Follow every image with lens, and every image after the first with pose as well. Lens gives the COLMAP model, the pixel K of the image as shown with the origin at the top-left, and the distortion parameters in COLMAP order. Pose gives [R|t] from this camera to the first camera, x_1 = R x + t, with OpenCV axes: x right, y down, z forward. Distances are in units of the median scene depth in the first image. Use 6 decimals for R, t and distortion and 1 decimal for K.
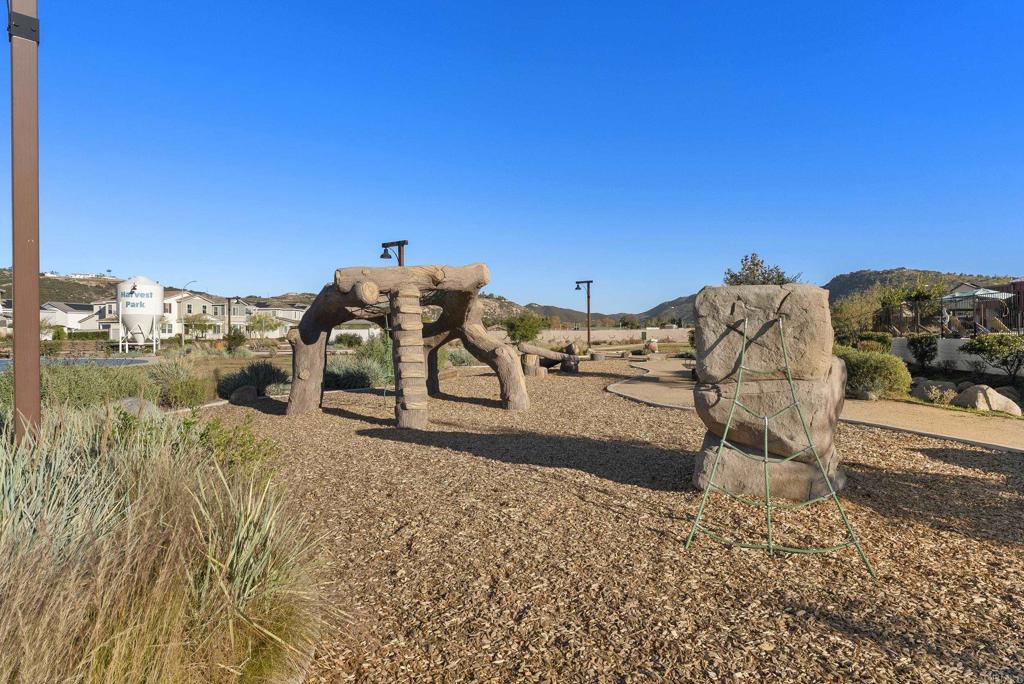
lens RADIAL K [[566.6, 0, 514.7], [0, 566.6, 341.4], [0, 0, 1]] dist [0.006333, 0.001124]
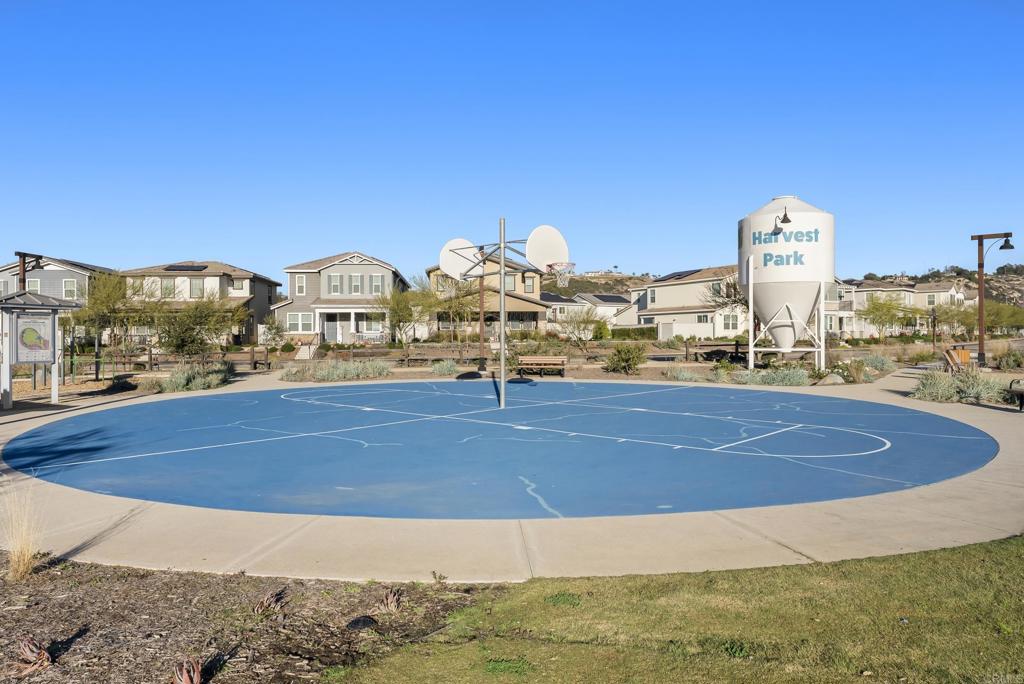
lens RADIAL K [[705.8, 0, 512.9], [0, 705.8, 340.8], [0, 0, 1]] dist [-0.001871, -0.000160]
pose [[0.724250, 0.004914, -0.689519, -0.243131], [-0.005370, 0.999984, 0.001486, -0.001563], [0.689516, 0.002626, 0.724266, 0.256865]]
